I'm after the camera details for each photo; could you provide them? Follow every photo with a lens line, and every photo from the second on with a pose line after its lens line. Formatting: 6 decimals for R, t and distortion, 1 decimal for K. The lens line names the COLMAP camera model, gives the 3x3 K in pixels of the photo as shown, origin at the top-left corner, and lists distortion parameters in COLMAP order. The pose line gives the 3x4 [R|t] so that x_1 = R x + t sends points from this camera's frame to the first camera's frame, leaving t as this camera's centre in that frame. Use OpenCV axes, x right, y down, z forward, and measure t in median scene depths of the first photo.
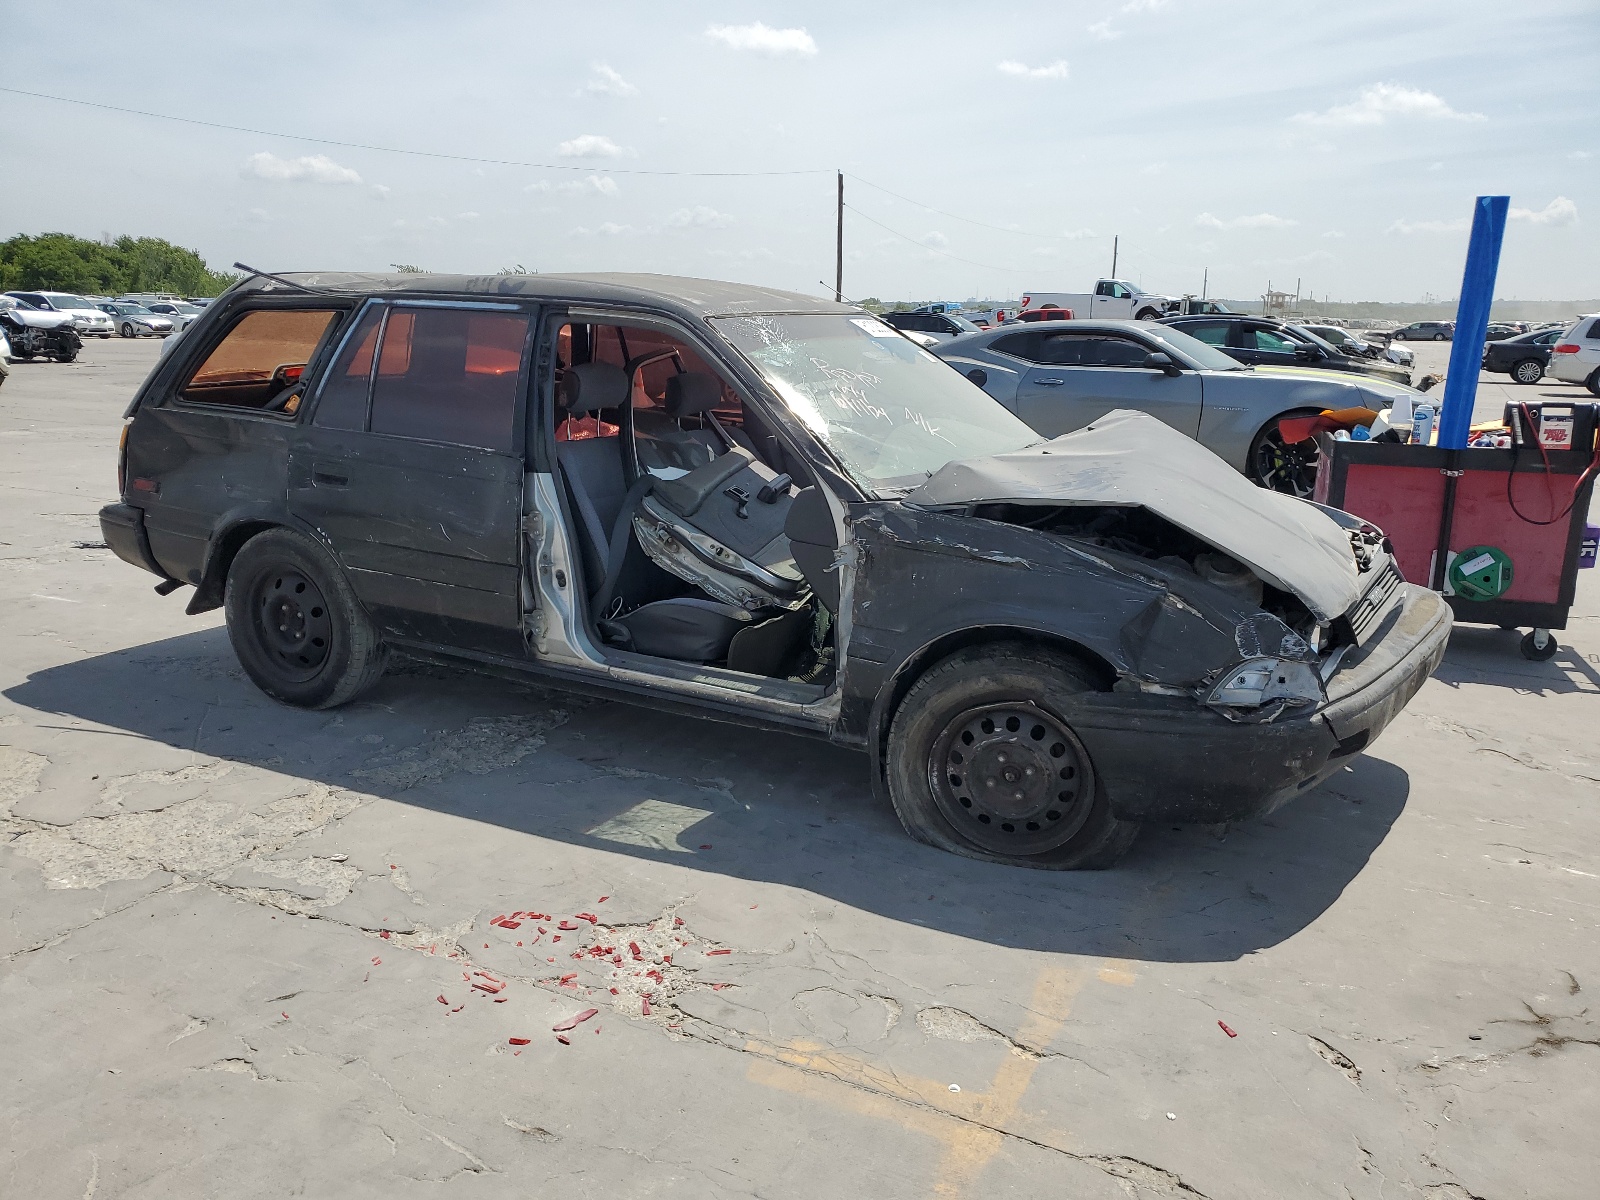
lens RADIAL K [[1330.1, 0, 803.0], [0, 1330.1, 501.4], [0, 0, 1]] dist [0.002017, 0.007350]
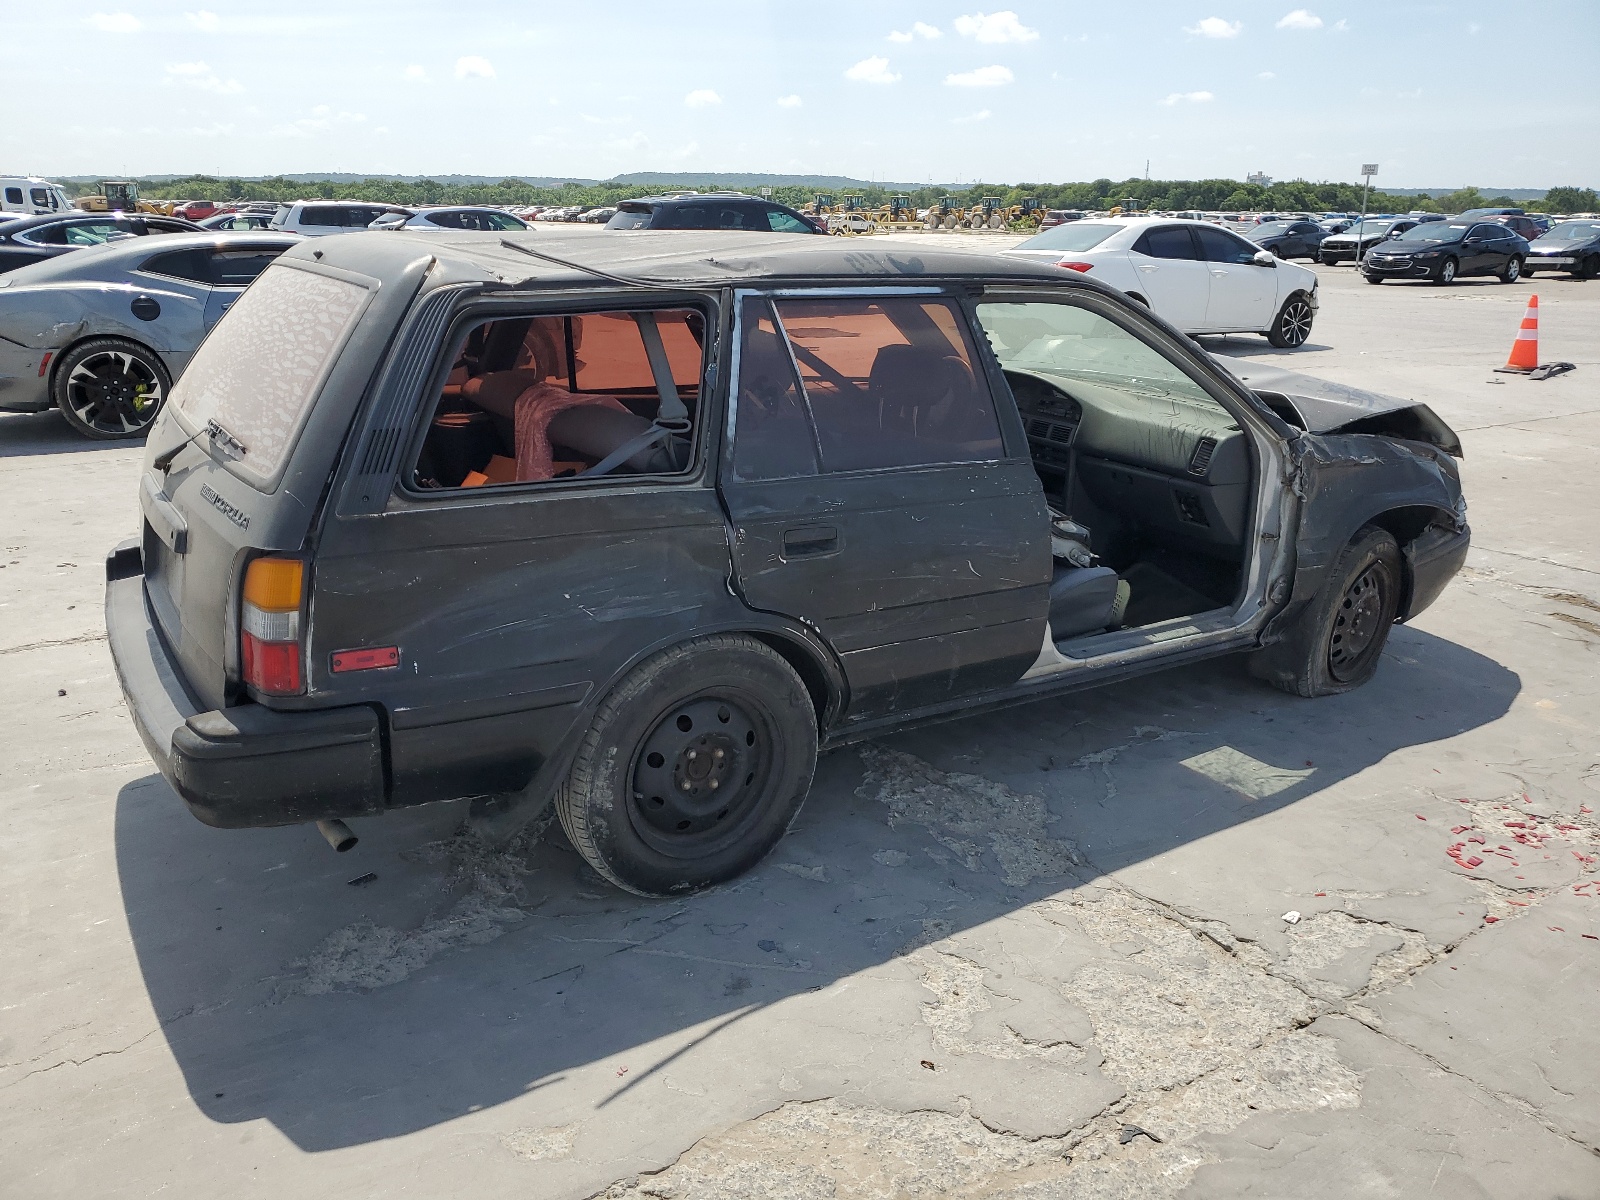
lens RADIAL K [[1262.3, 0, 750.8], [0, 1262.3, 498.5], [0, 0, 1]] dist [-0.003608, -0.004645]
pose [[0.515935, -0.198970, 0.833200, -0.981490], [0.140566, 0.979131, 0.146777, -0.153551], [-0.845016, 0.041392, 0.533136, 0.695767]]
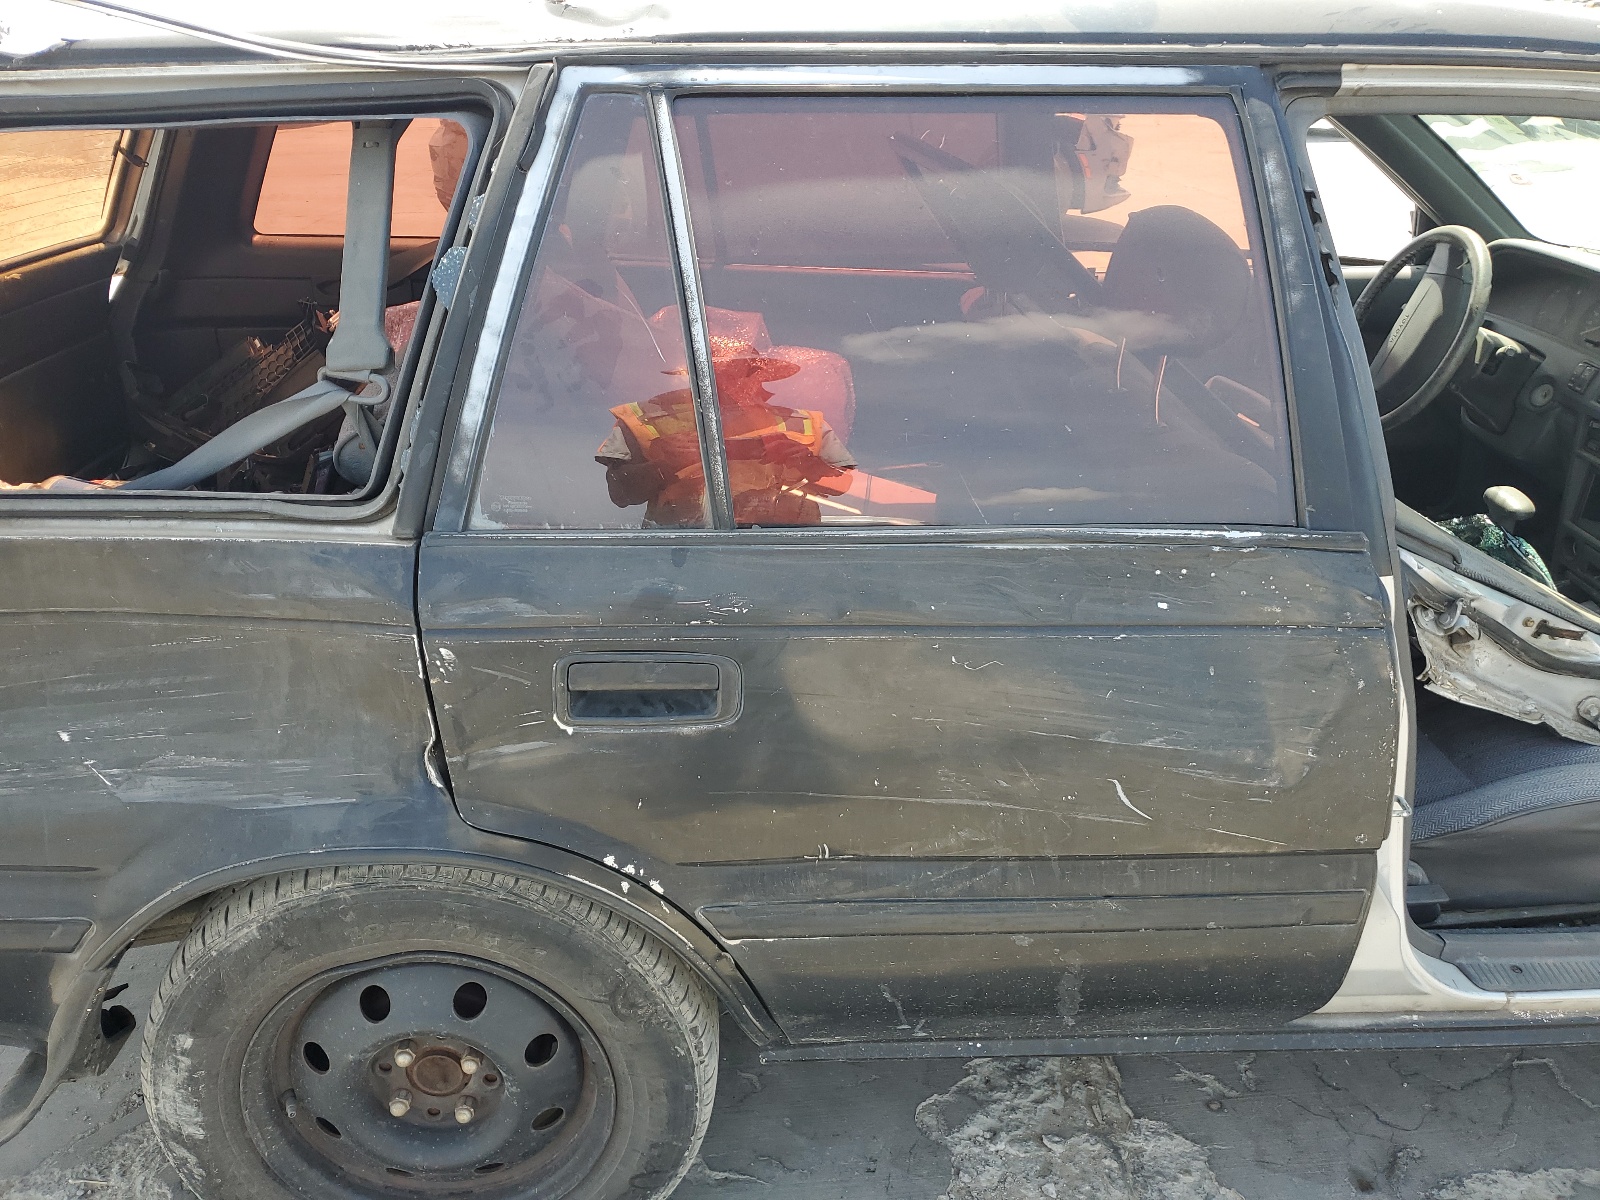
lens RADIAL K [[1262.3, 0, 750.8], [0, 1262.3, 498.5], [0, 0, 1]] dist [-0.003608, -0.004645]
pose [[0.864056, -0.205588, 0.459500, -0.477839], [0.110373, 0.967963, 0.225535, -0.129147], [-0.491147, -0.144159, 0.859065, 0.786580]]
